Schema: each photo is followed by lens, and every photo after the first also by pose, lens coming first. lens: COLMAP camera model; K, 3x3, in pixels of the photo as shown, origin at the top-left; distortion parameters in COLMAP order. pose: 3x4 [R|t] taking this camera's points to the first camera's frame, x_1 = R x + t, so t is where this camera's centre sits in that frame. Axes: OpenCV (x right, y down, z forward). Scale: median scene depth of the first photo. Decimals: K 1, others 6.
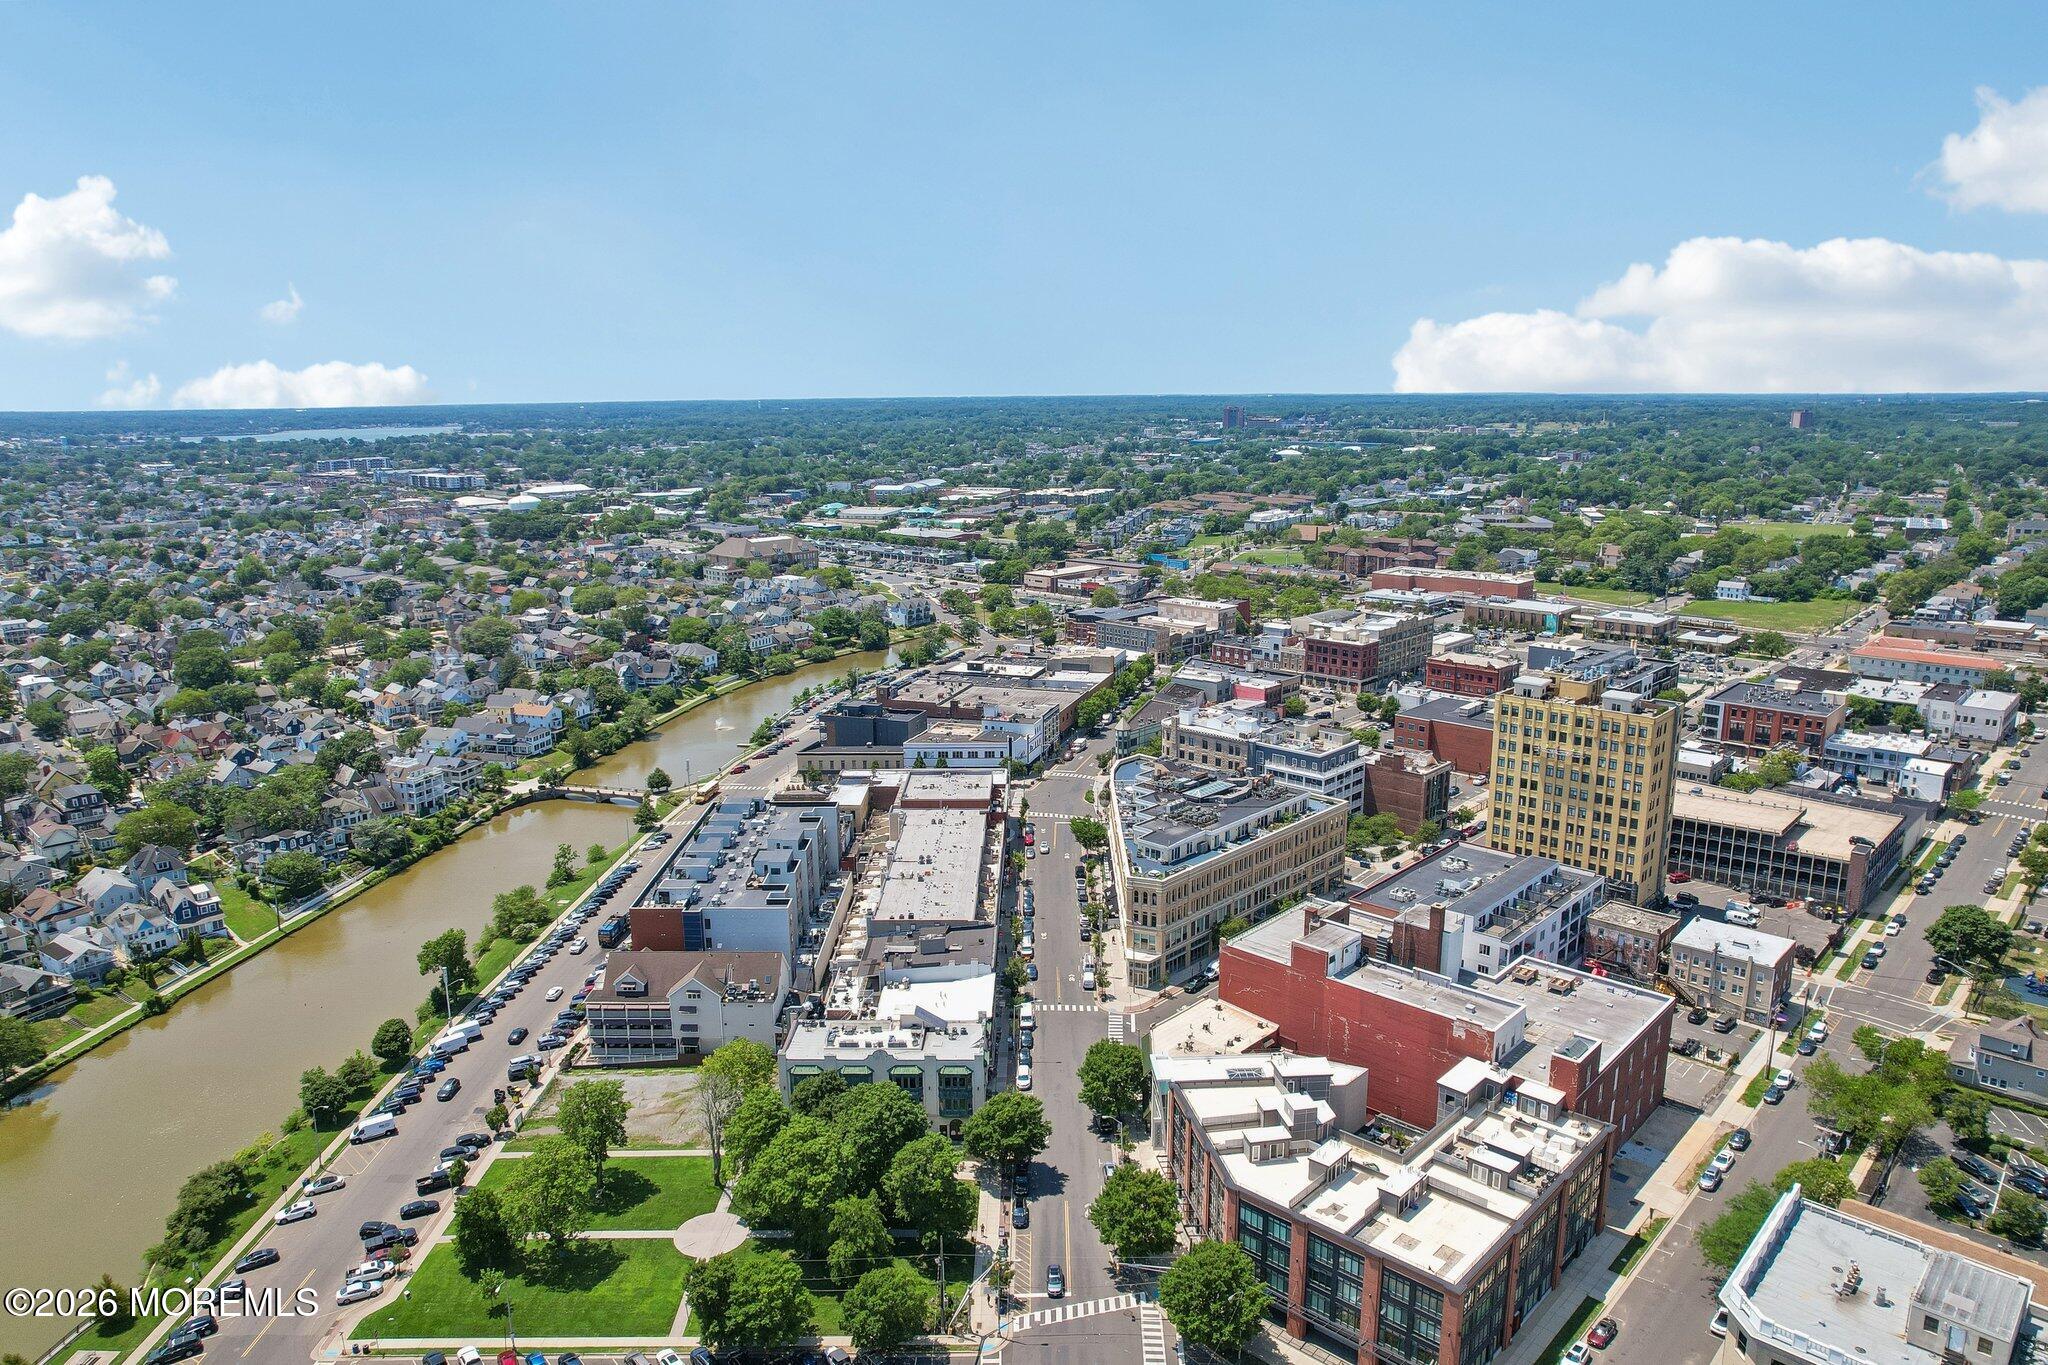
lens RADIAL K [[1363.7, 0, 1032.2], [0, 1363.7, 715.3], [0, 0, 1]] dist [-0.074758, 0.074219]
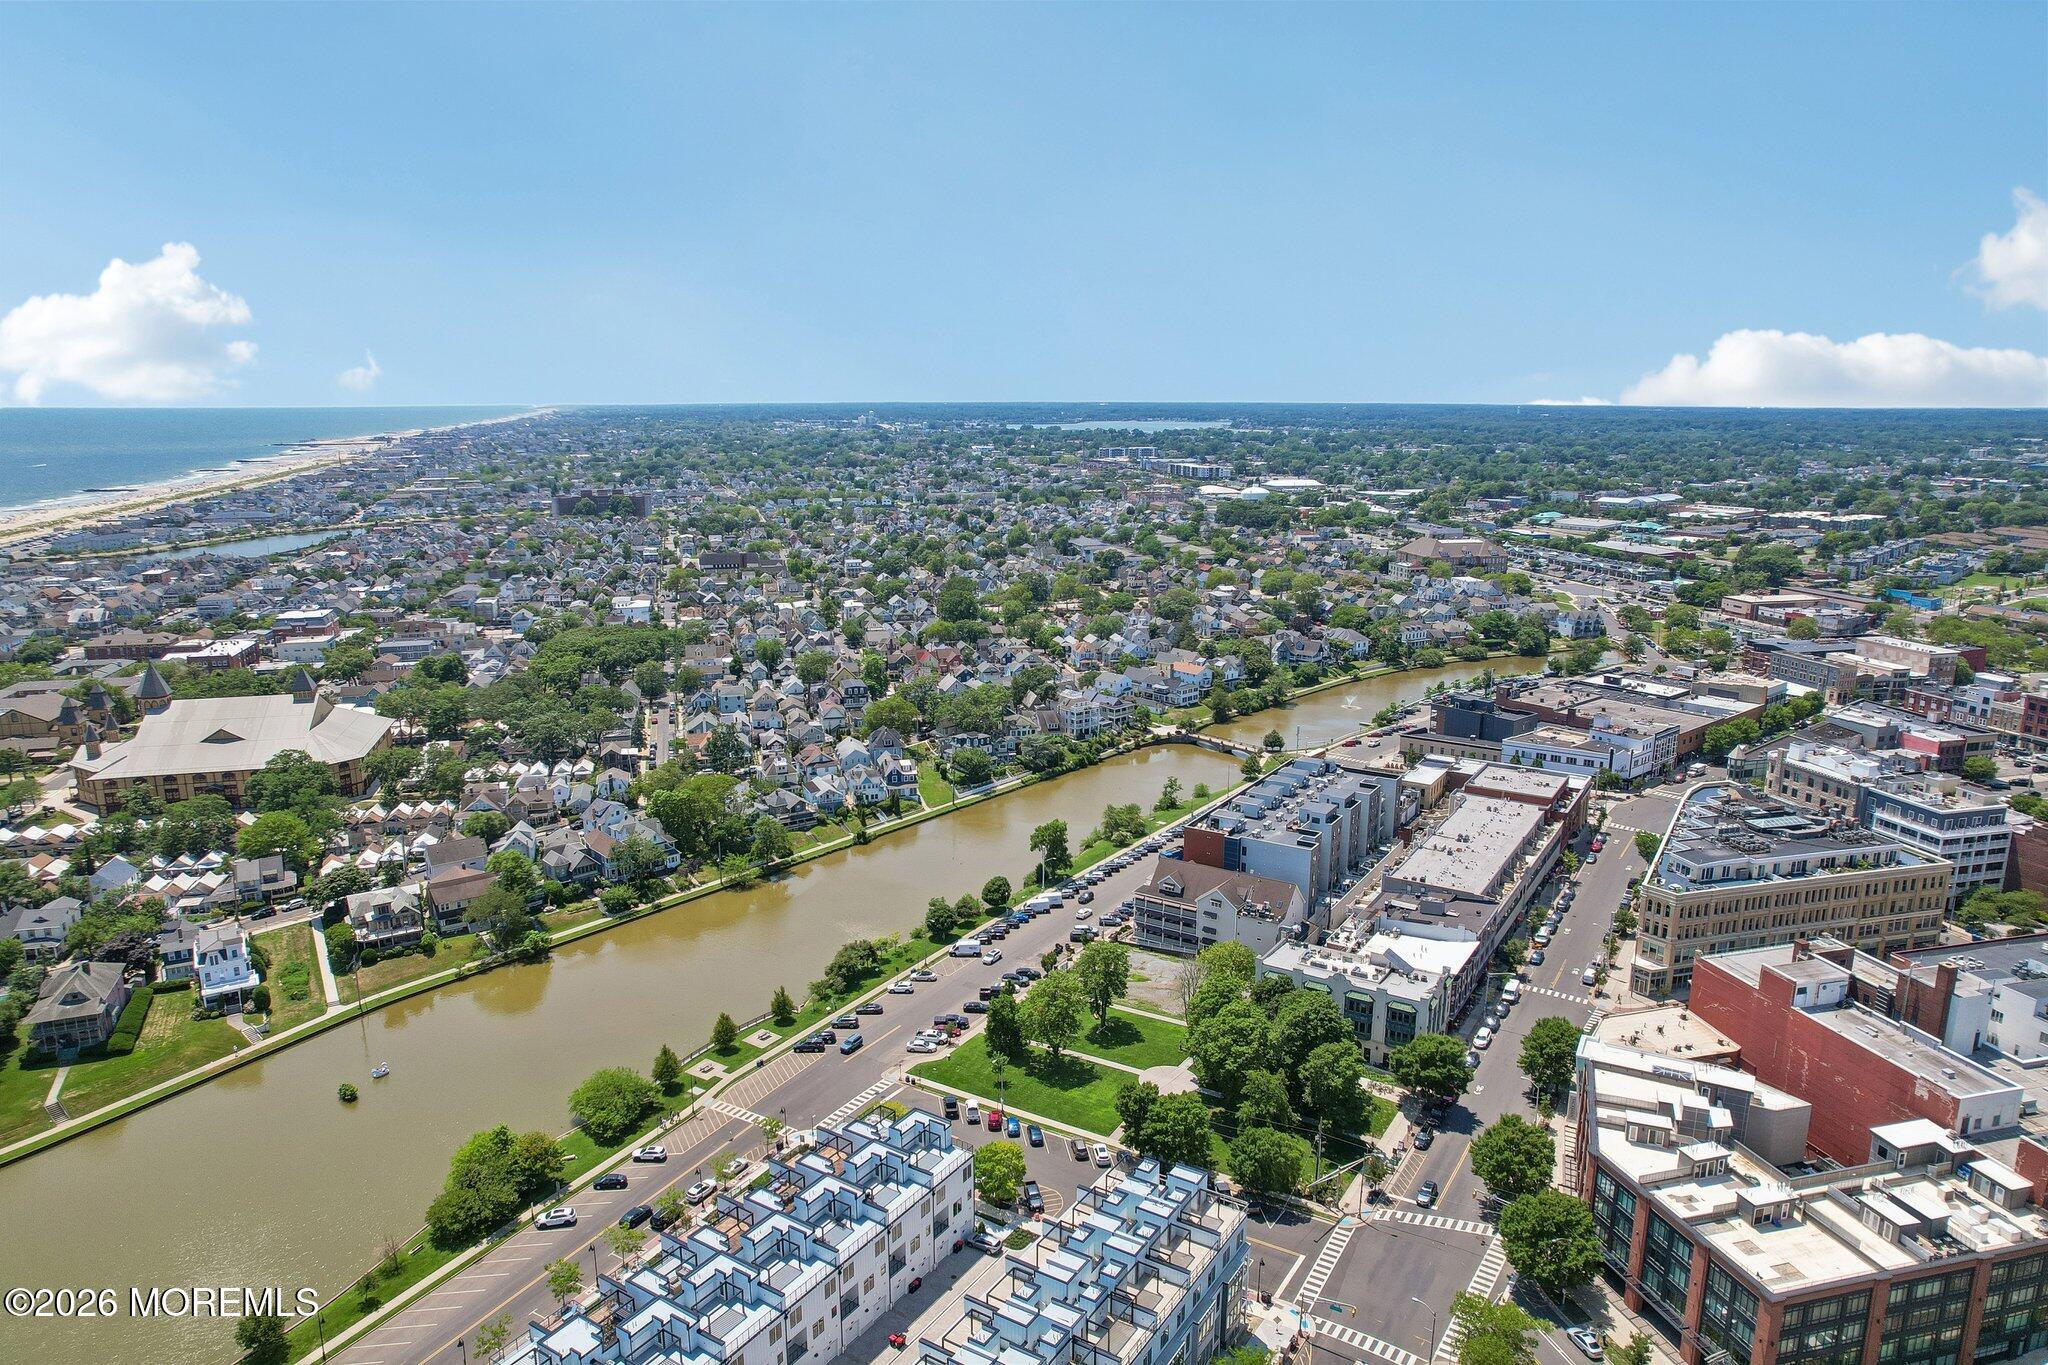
lens RADIAL K [[1363.7, 0, 1032.2], [0, 1363.7, 715.3], [0, 0, 1]] dist [-0.074758, 0.074219]
pose [[0.847046, 0.131986, -0.514871, 0.163631], [-0.132397, 0.990539, 0.036108, 0.015200], [0.514765, 0.037582, 0.856507, -0.094269]]
